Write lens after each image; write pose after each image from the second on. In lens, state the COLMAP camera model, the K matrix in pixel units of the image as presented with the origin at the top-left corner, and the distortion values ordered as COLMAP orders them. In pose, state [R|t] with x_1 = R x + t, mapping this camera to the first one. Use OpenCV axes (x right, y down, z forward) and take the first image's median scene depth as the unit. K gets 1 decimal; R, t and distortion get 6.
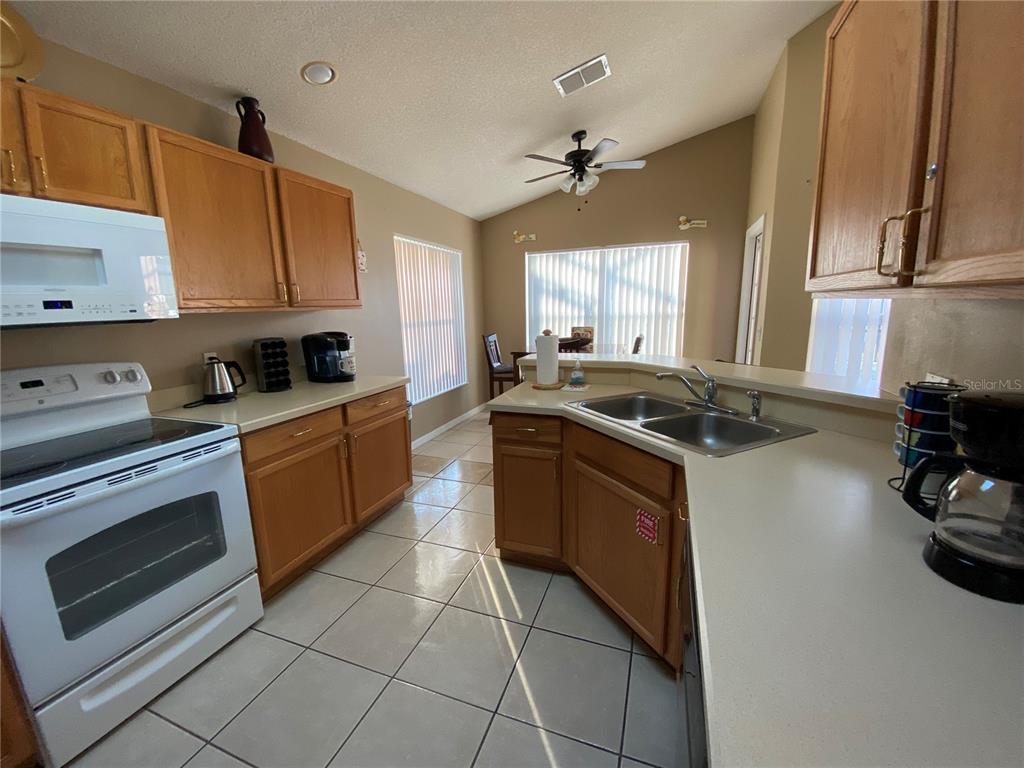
lens RADIAL K [[419.6, 0, 507.0], [0, 419.6, 382.8], [0, 0, 1]] dist [0.012129, -0.017404]
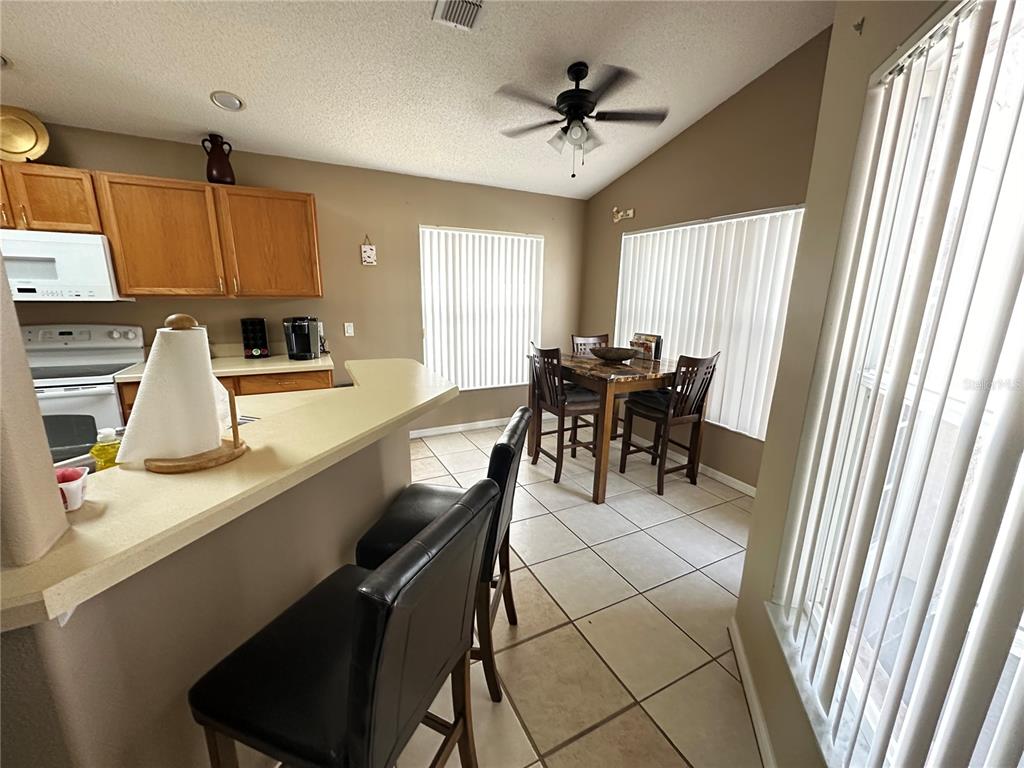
lens RADIAL K [[412.9, 0, 512.0], [0, 412.9, 384.0], [0, 0, 1]] dist [-0.000267, -0.000198]
pose [[0.738091, 0.185524, -0.648693, 1.029366], [-0.154055, 0.982395, 0.105677, -0.186030], [0.656878, 0.021935, 0.753678, 0.641169]]
